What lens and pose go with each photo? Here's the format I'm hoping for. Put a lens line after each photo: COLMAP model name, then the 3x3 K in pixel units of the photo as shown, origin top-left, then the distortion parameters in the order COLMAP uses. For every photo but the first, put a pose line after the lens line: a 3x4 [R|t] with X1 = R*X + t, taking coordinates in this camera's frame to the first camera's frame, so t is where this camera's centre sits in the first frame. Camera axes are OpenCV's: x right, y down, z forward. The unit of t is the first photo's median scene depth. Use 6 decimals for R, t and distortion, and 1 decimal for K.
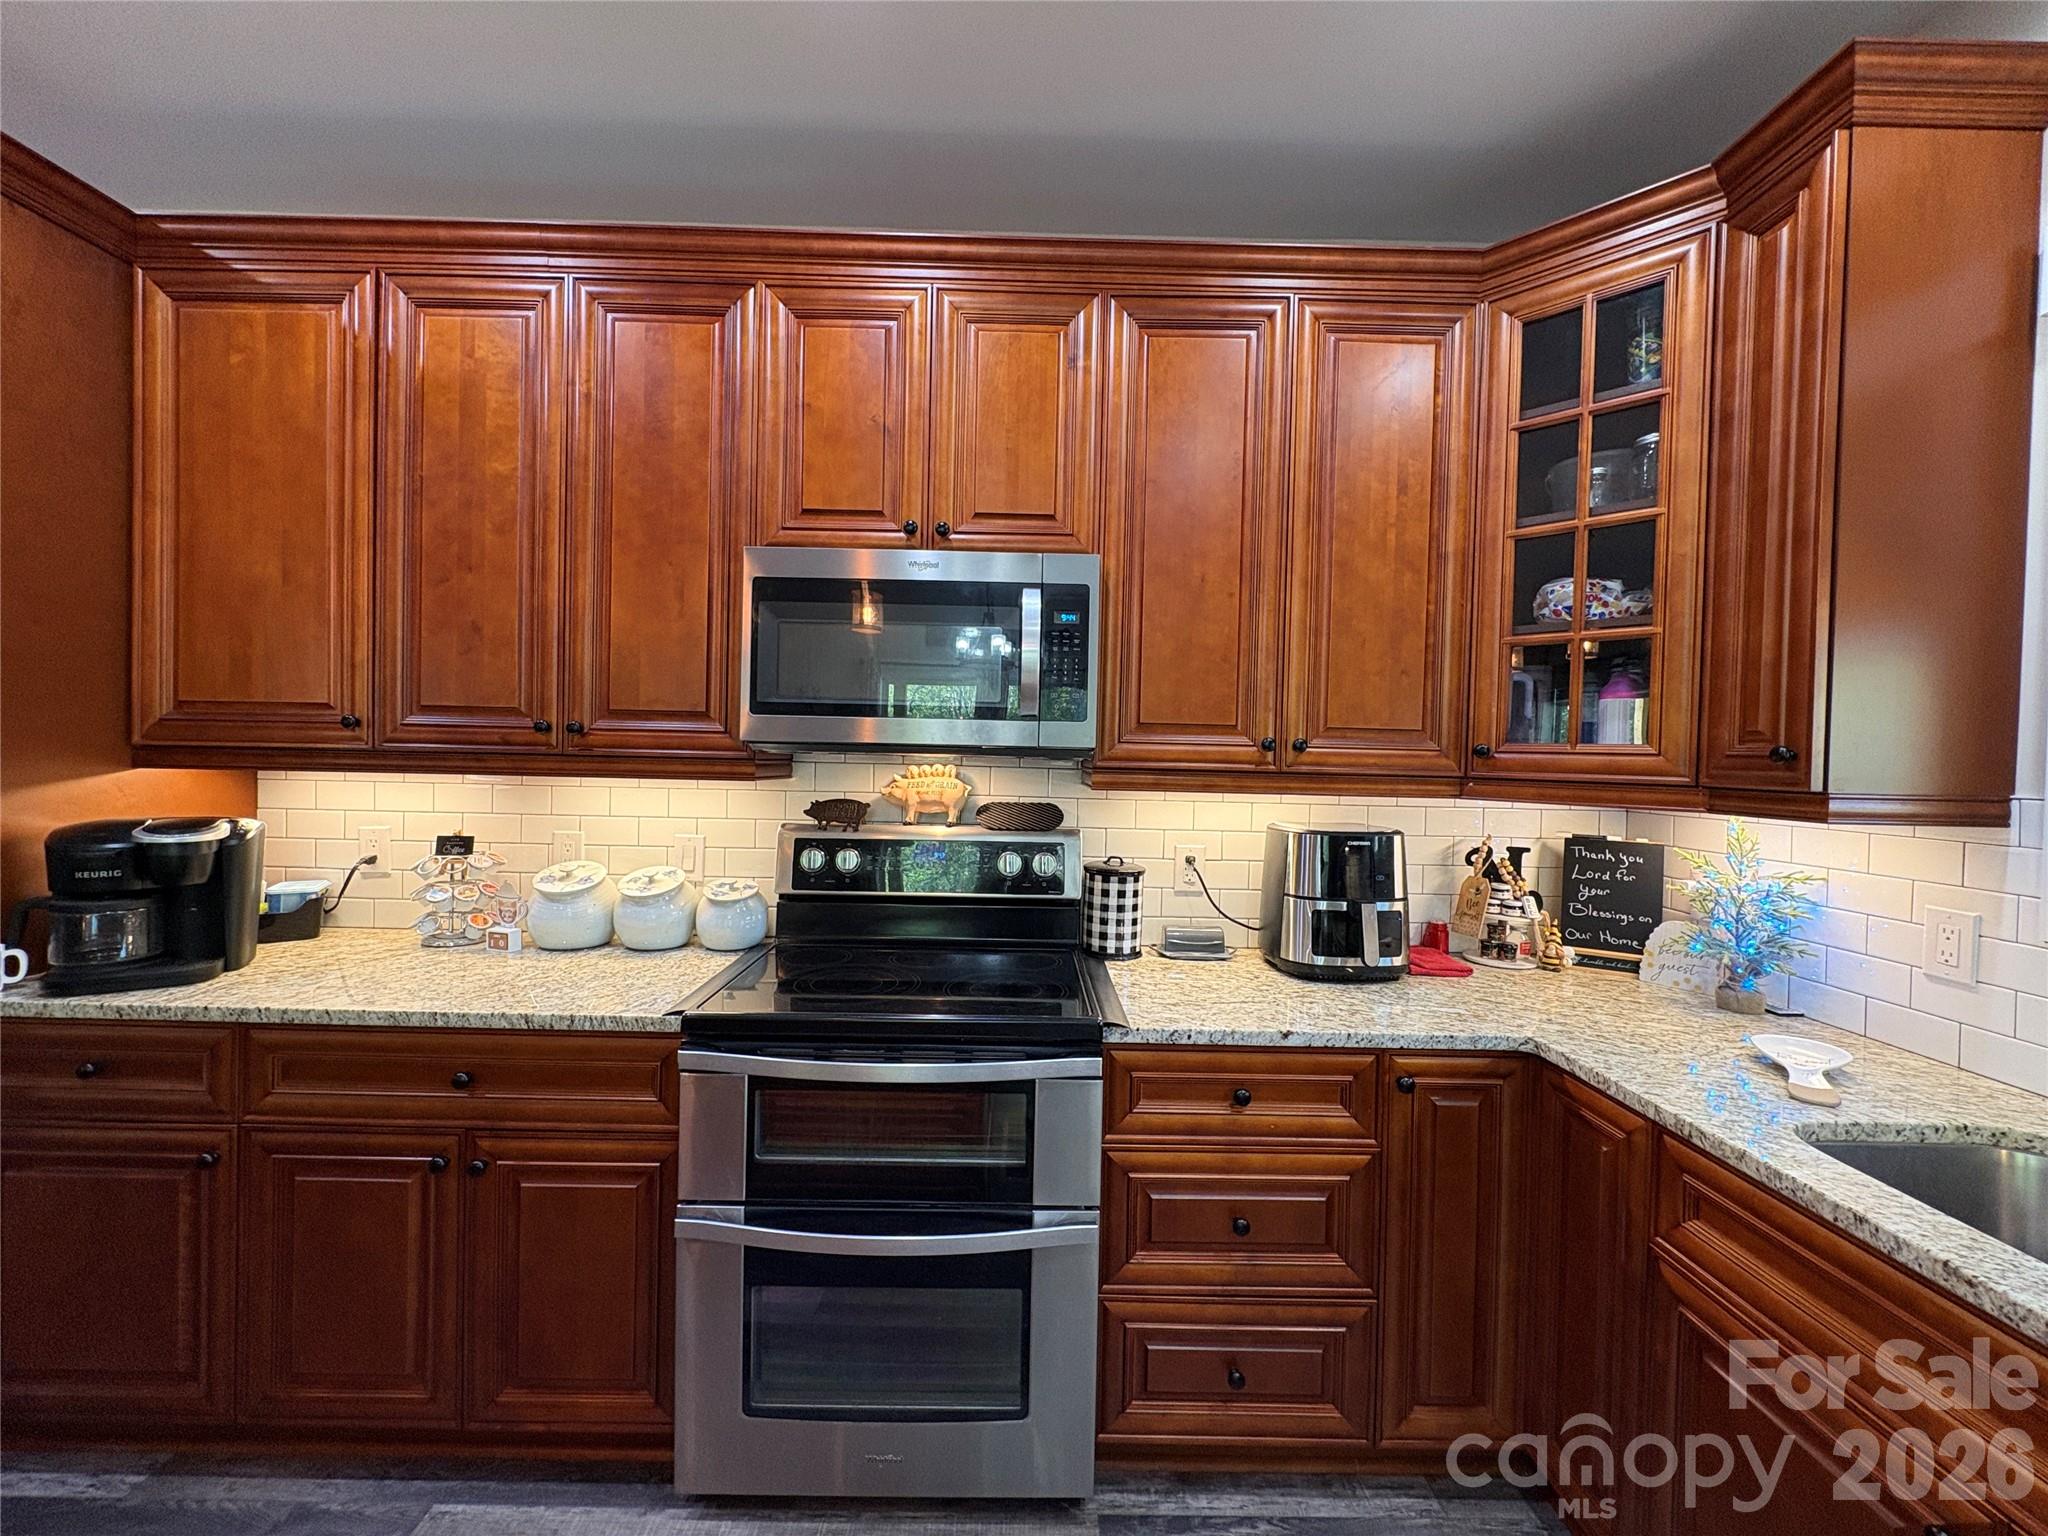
lens RADIAL K [[815.6, 0, 1025.7], [0, 815.6, 765.1], [0, 0, 1]] dist [0.001468, 0.000121]
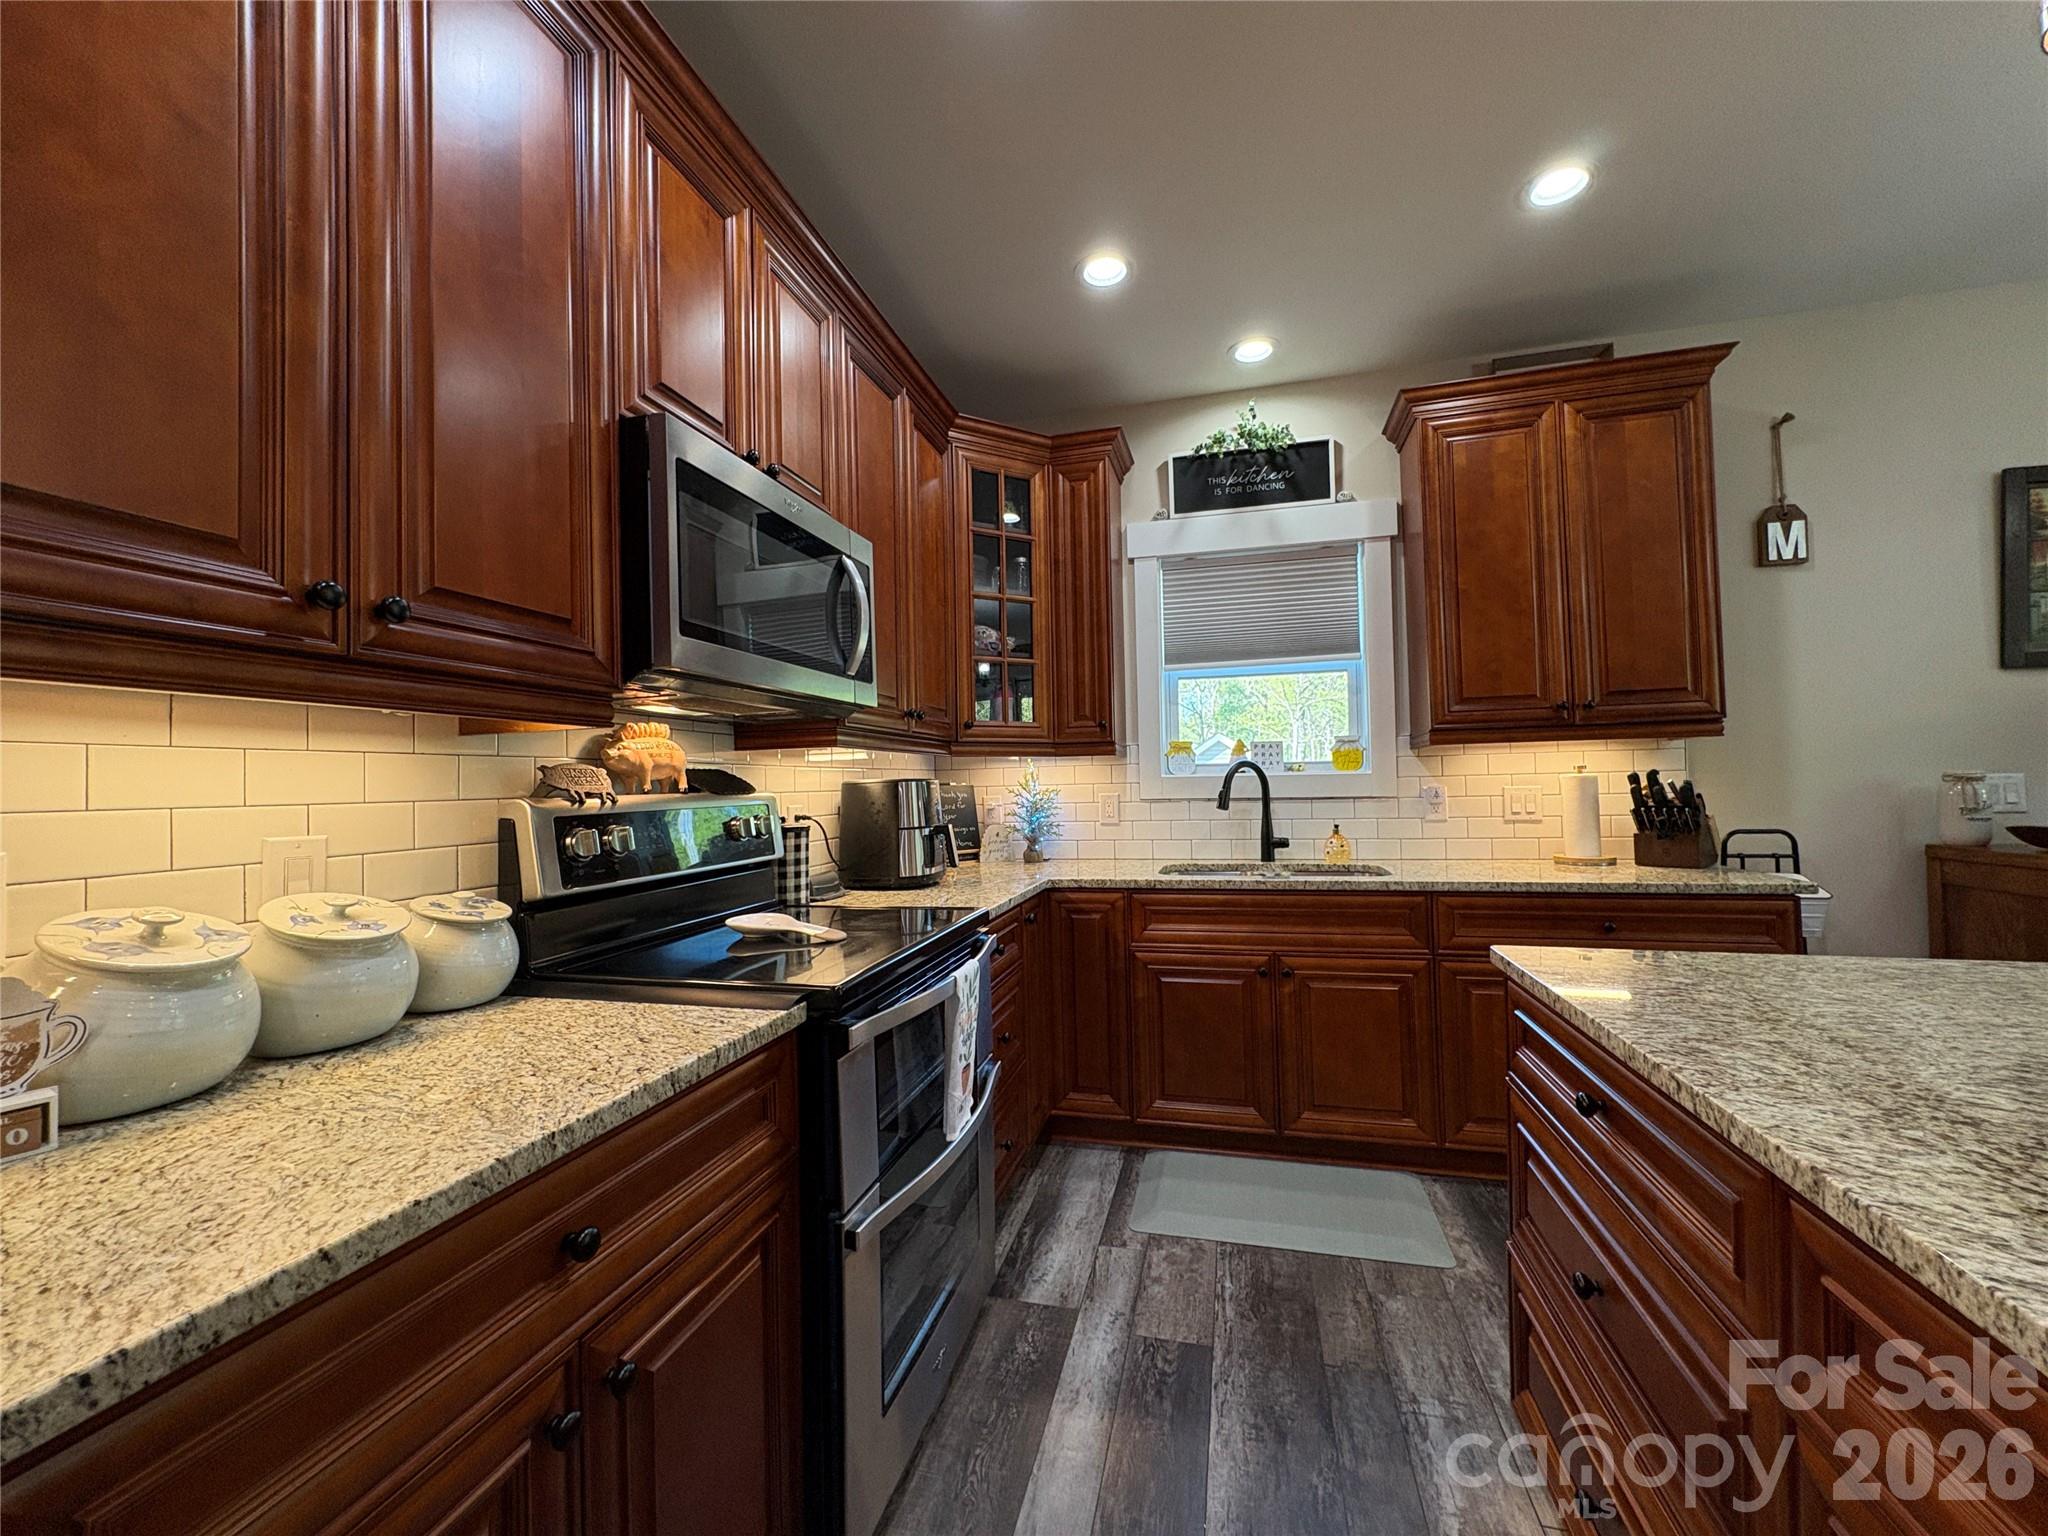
lens RADIAL K [[814.2, 0, 1021.1], [0, 814.2, 766.2], [0, 0, 1]] dist [-0.001431, -0.000324]
pose [[0.265024, -0.007882, 0.964210, -0.998937], [0.041502, 0.999133, -0.003240, 0.076367], [-0.963348, 0.040875, 0.265122, 0.503809]]
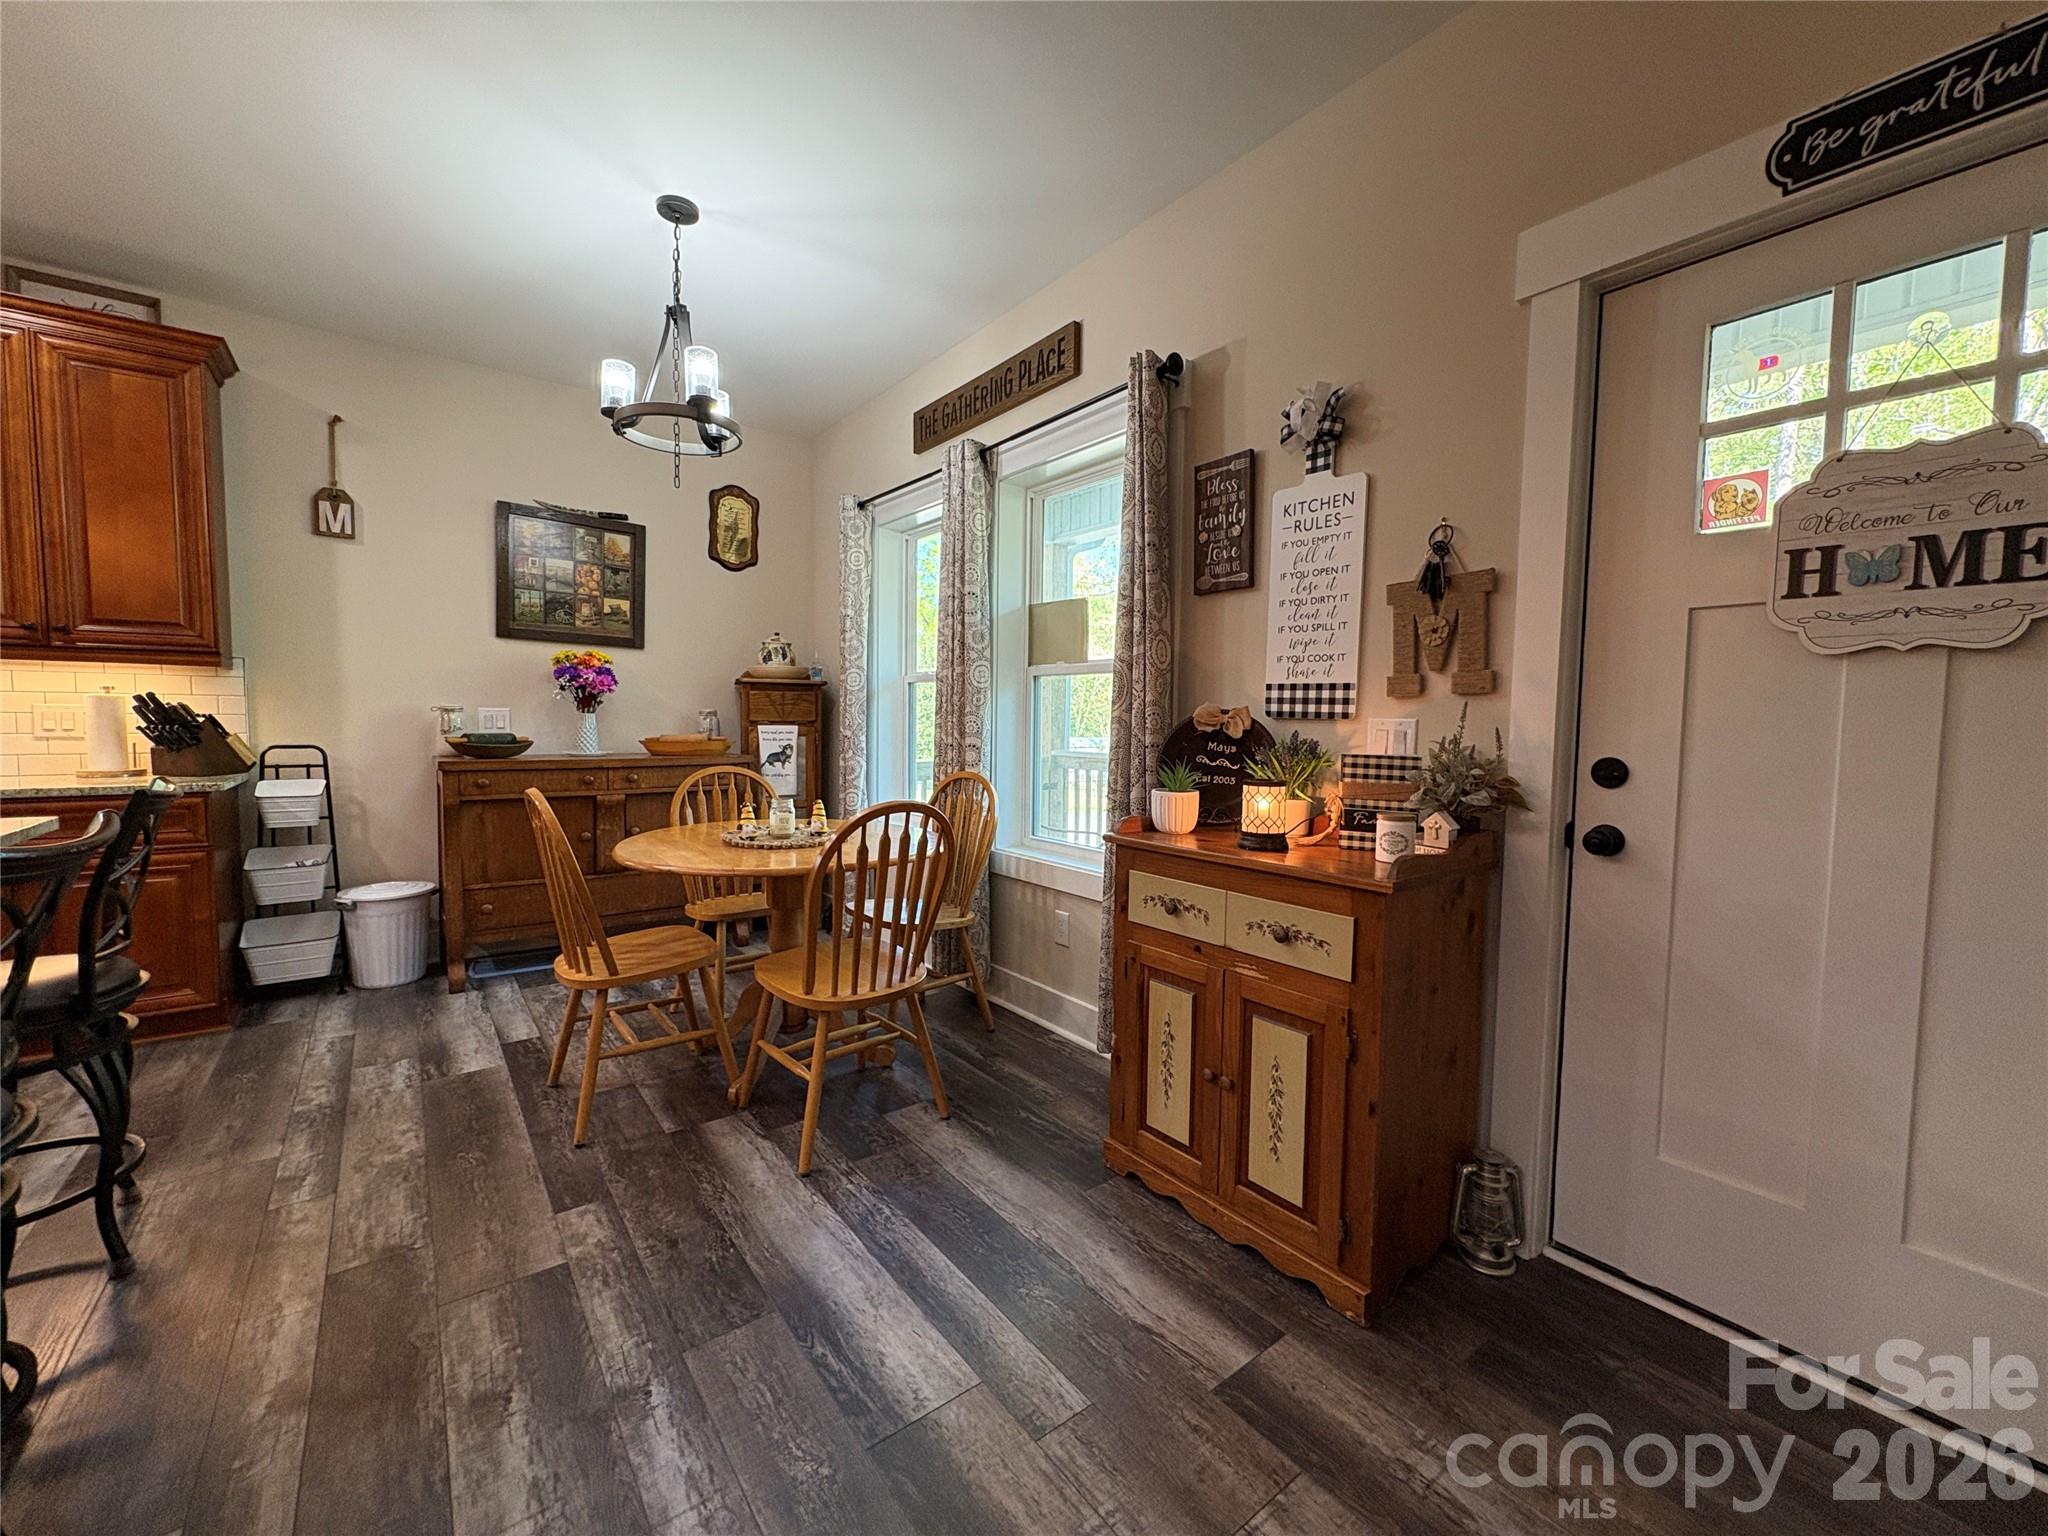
lens RADIAL K [[815.6, 0, 1025.7], [0, 815.6, 765.1], [0, 0, 1]] dist [0.001468, 0.000121]
pose [[-0.600338, -0.078045, 0.795929, -1.752772], [-0.017773, 0.996283, 0.084286, 0.102125], [-0.799549, 0.036454, -0.599494, -0.672565]]
